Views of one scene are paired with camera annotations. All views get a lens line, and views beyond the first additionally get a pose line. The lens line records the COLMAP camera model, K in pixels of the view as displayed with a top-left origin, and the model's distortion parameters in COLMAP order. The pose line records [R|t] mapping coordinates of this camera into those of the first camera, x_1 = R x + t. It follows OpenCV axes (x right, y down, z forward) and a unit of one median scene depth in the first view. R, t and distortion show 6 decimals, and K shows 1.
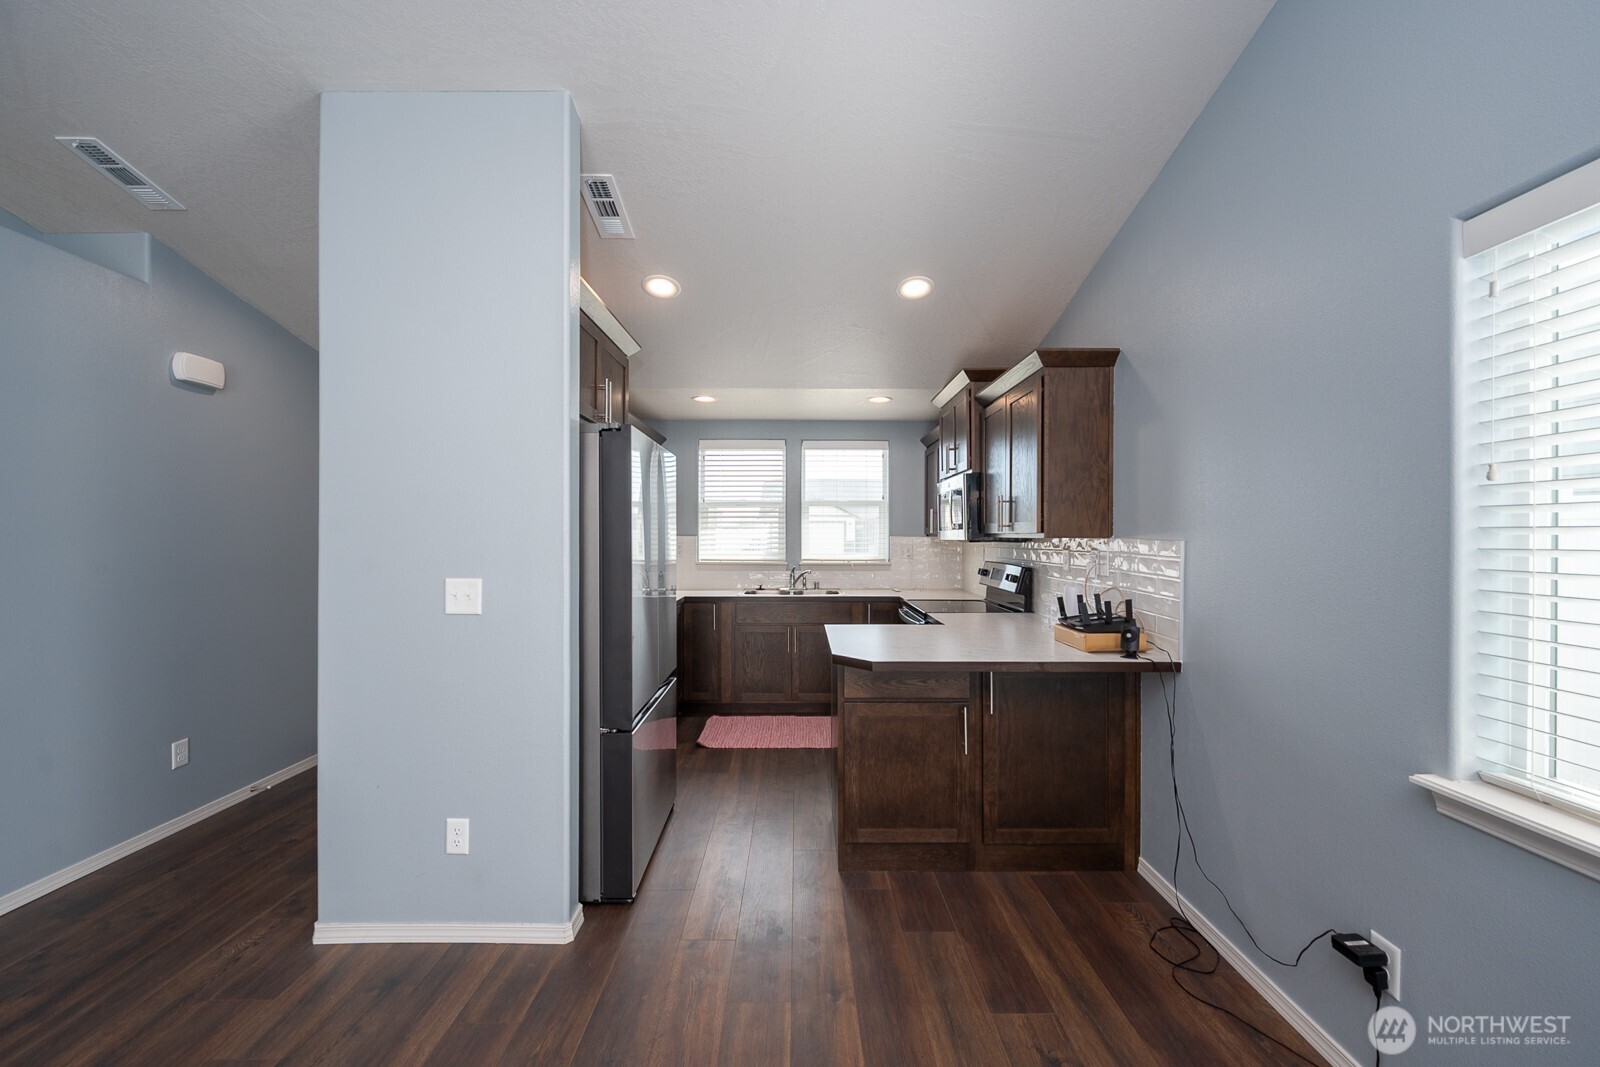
lens RADIAL K [[624.4, 0, 800.0], [0, 624.4, 533.5], [0, 0, 1]] dist [-0.001052, 0.000152]
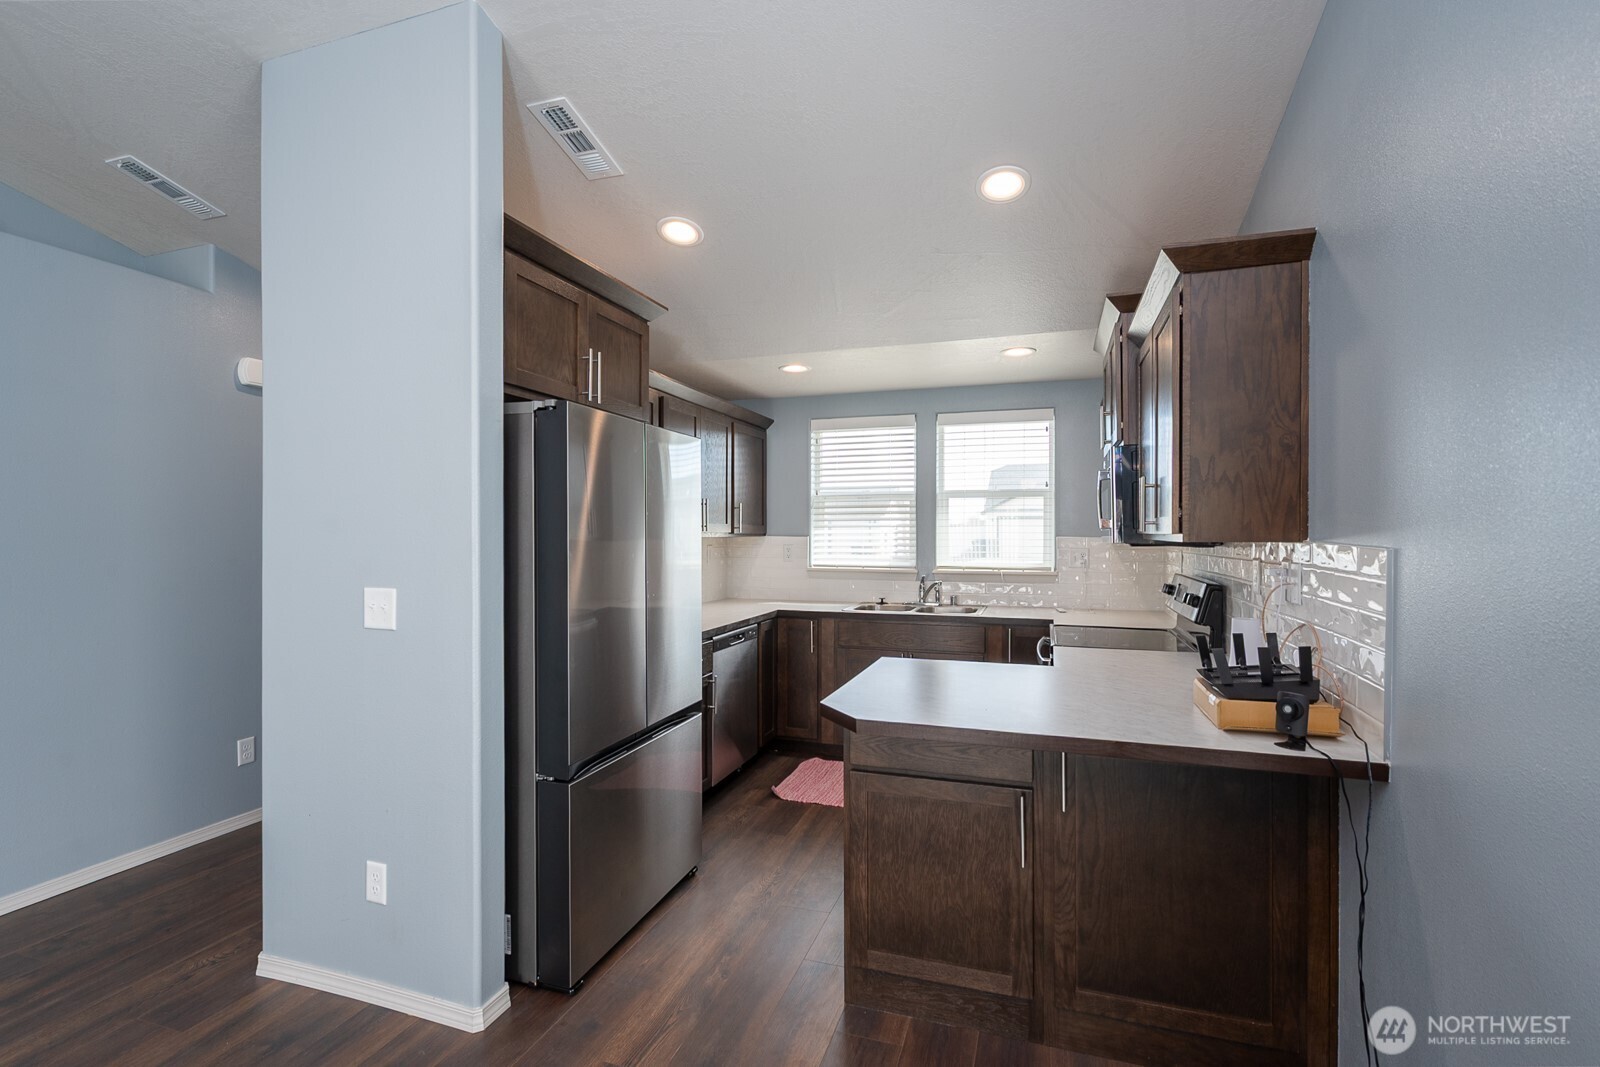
lens RADIAL K [[727.2, 0, 800.0], [0, 727.2, 533.5], [0, 0, 1]] dist [0.000095, 0.000009]
pose [[0.947820, -0.001417, -0.318802, 0.256208], [0.002198, 0.999995, 0.002088, -0.003747], [0.318797, -0.002680, 0.947819, 0.169596]]
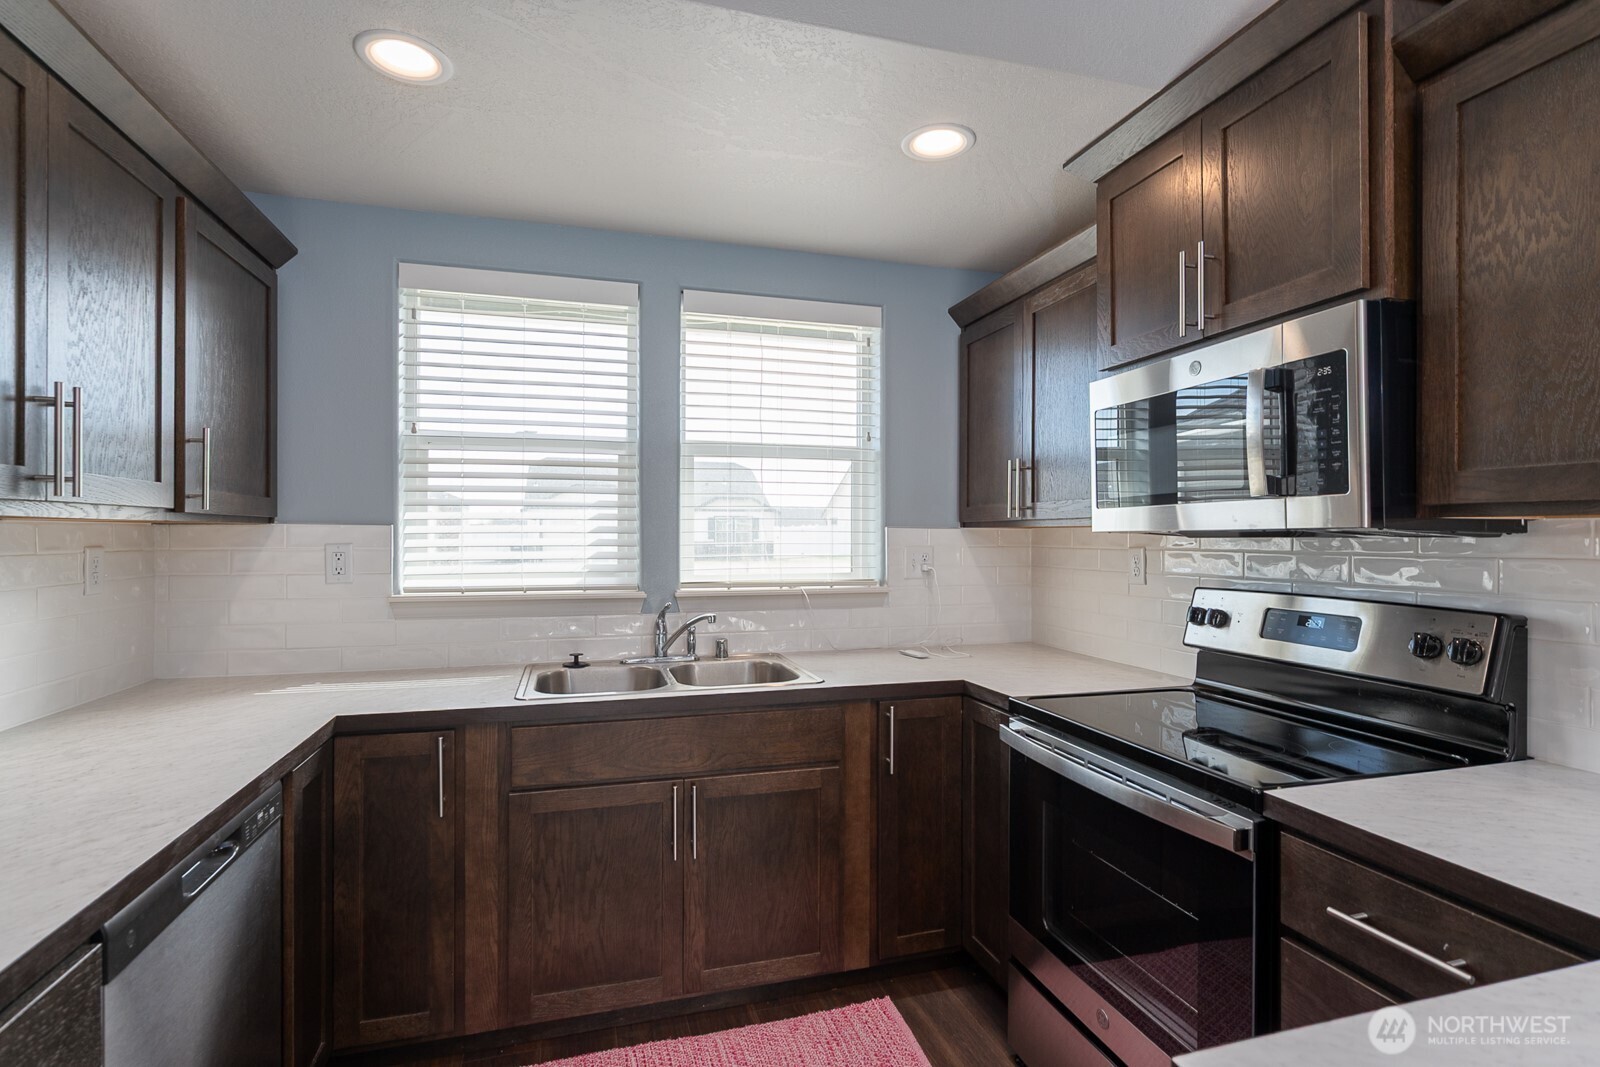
lens RADIAL K [[801.3, 0, 786.2], [0, 801.3, 532.5], [0, 0, 1]] dist [-0.002549, 0.000575]
pose [[0.967315, -0.001030, 0.253577, -0.121526], [0.001163, 0.999999, -0.000376, 0.017111], [-0.253576, 0.000659, 0.967315, 0.965375]]
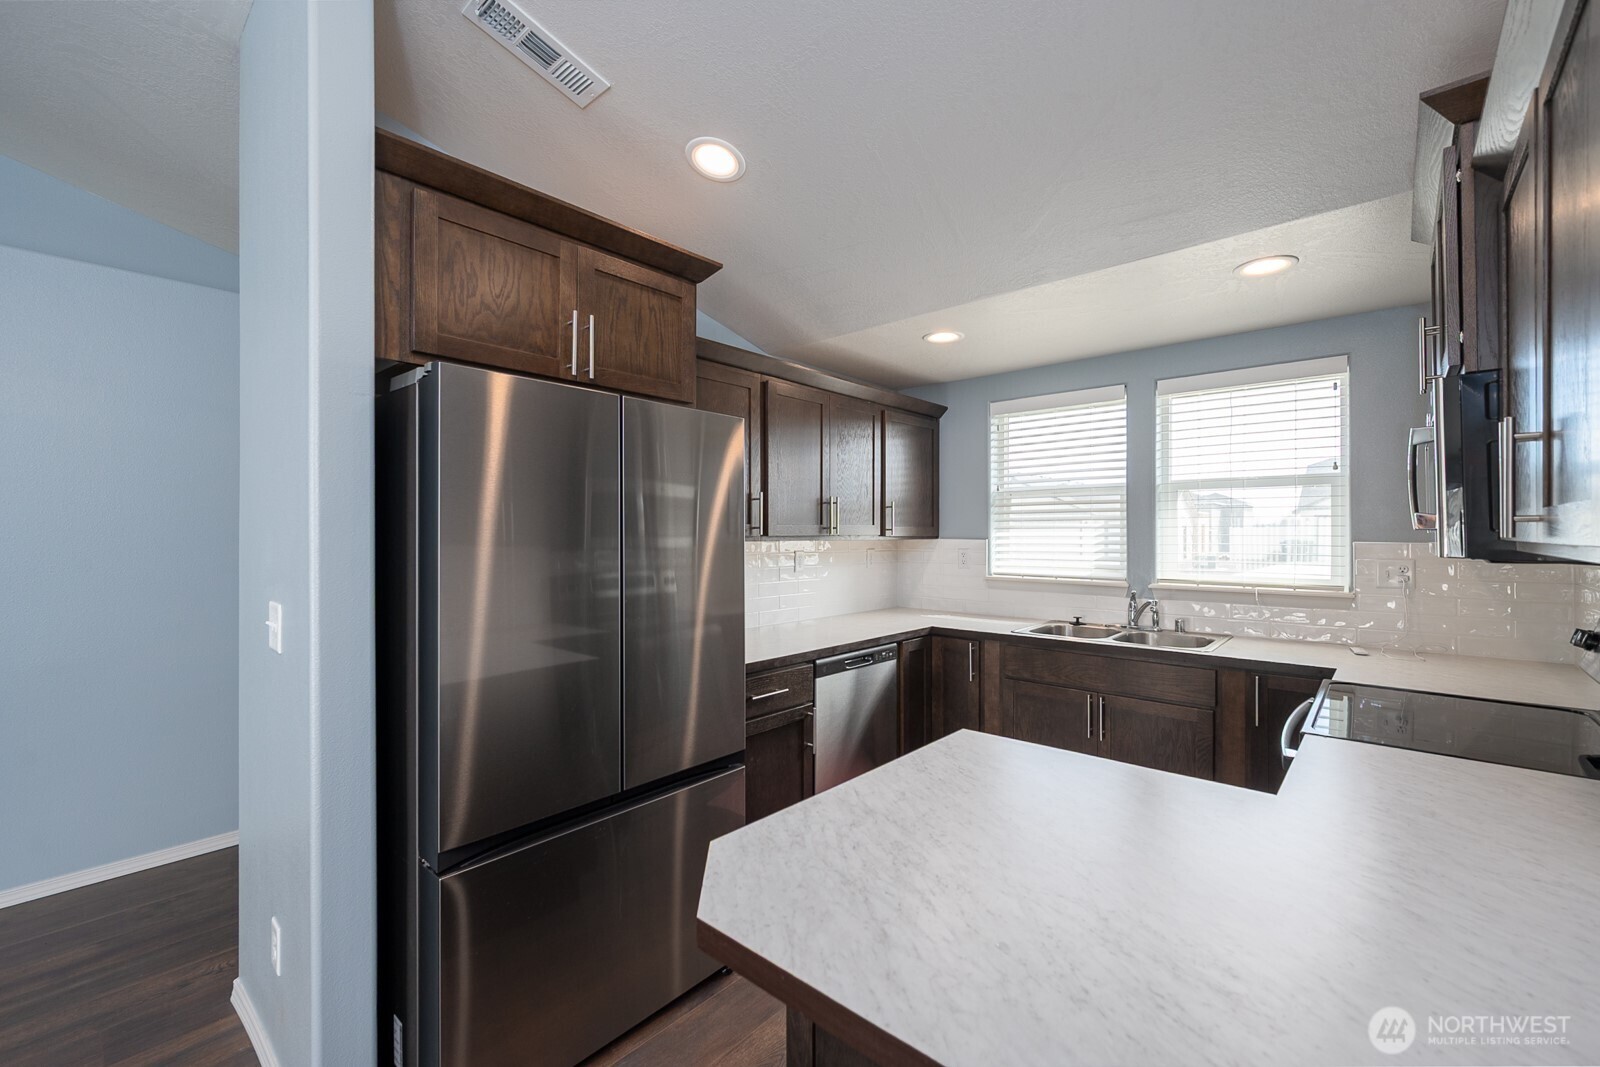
lens RADIAL K [[636.2, 0, 796.4], [0, 636.2, 531.1], [0, 0, 1]] dist [-0.002861, -0.000292]
pose [[0.733891, -0.004433, -0.679253, 0.322600], [0.002681, 0.999990, -0.003629, -0.006968], [0.679262, 0.000842, 0.733895, 0.643601]]
